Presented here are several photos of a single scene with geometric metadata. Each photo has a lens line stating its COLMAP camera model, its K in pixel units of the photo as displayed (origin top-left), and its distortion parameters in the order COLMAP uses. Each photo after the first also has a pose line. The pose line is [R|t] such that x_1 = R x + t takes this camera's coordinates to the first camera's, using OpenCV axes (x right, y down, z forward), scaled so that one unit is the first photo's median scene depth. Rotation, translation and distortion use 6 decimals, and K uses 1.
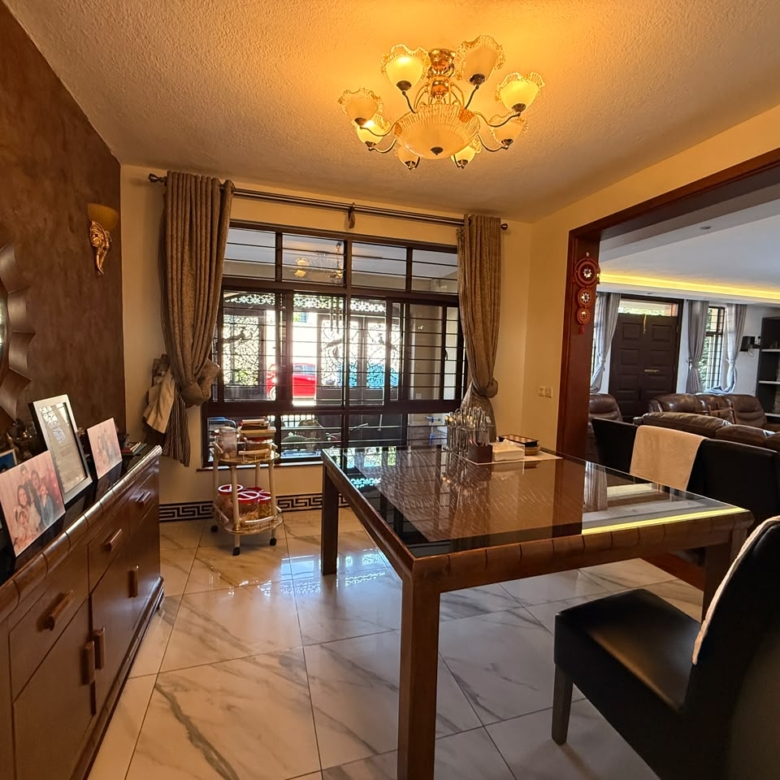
lens RADIAL K [[415.1, 0, 387.5], [0, 415.1, 391.3], [0, 0, 1]] dist [-0.000766, -0.000395]
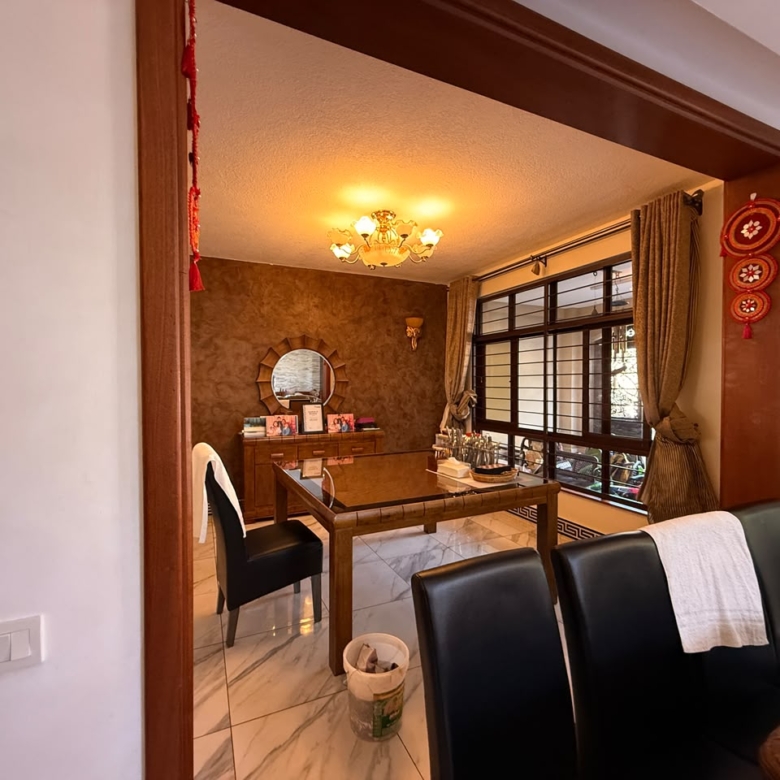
lens RADIAL K [[415.1, 0, 387.2], [0, 415.1, 389.9], [0, 0, 1]] dist [-0.000766, -0.000395]
pose [[0.125253, -0.006312, -0.992105, 0.919339], [-0.071189, 0.997345, -0.015333, -0.029993], [0.989568, 0.072548, 0.124471, 0.439947]]
